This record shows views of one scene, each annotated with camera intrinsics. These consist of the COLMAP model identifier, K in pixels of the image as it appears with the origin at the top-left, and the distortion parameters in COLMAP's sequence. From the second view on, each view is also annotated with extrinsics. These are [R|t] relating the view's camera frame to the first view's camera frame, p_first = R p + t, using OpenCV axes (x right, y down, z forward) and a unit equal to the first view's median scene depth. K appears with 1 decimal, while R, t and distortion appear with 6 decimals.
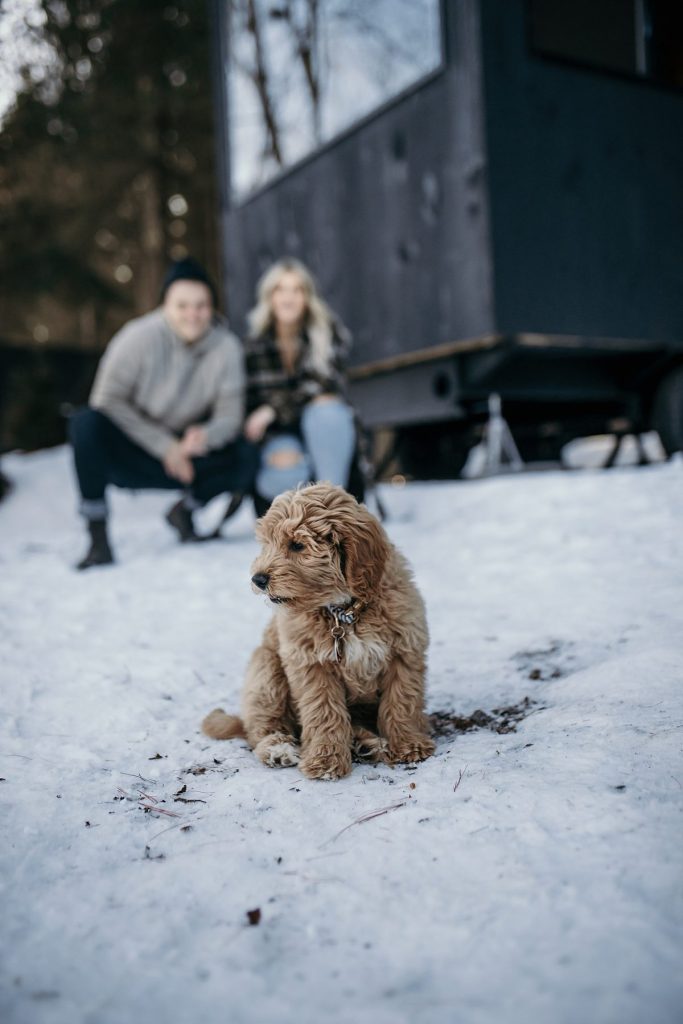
lens RADIAL K [[1077.0, 0, 341.5], [0, 1077.0, 512.0], [0, 0, 1]] dist [-0.016235, 0.199473]
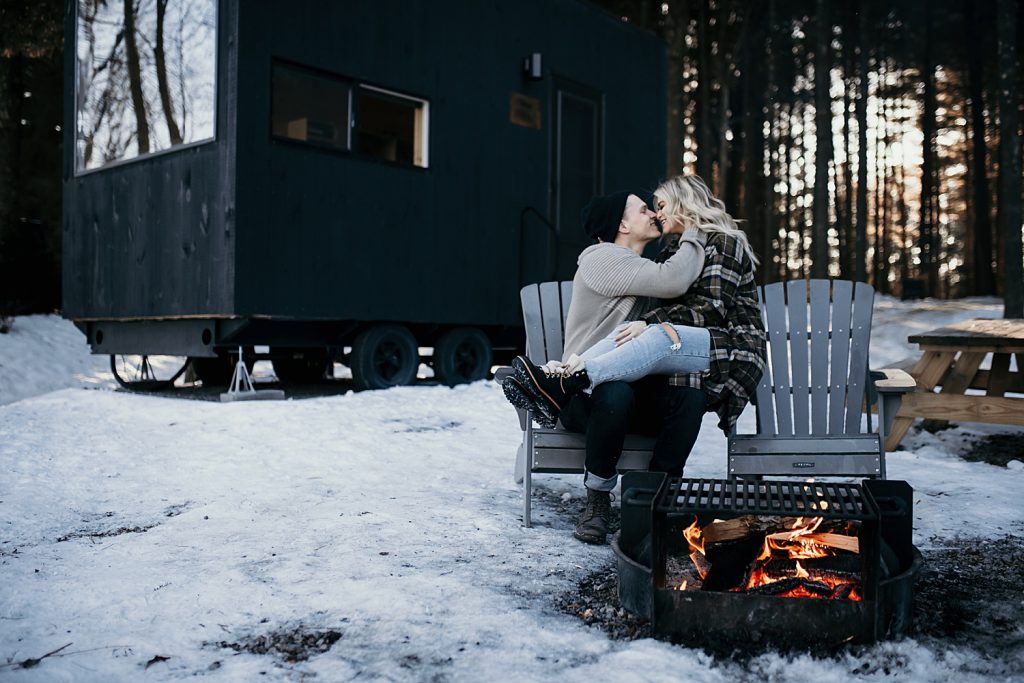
lens RADIAL K [[1077.0, 0, 512.0], [0, 1077.0, 341.5], [0, 0, 1]] dist [-0.016235, 0.199473]
pose [[0.958870, 0.051431, 0.279147, 0.085697], [-0.043115, 0.998427, -0.035854, -0.077239], [-0.280551, 0.022344, 0.959579, -0.648491]]
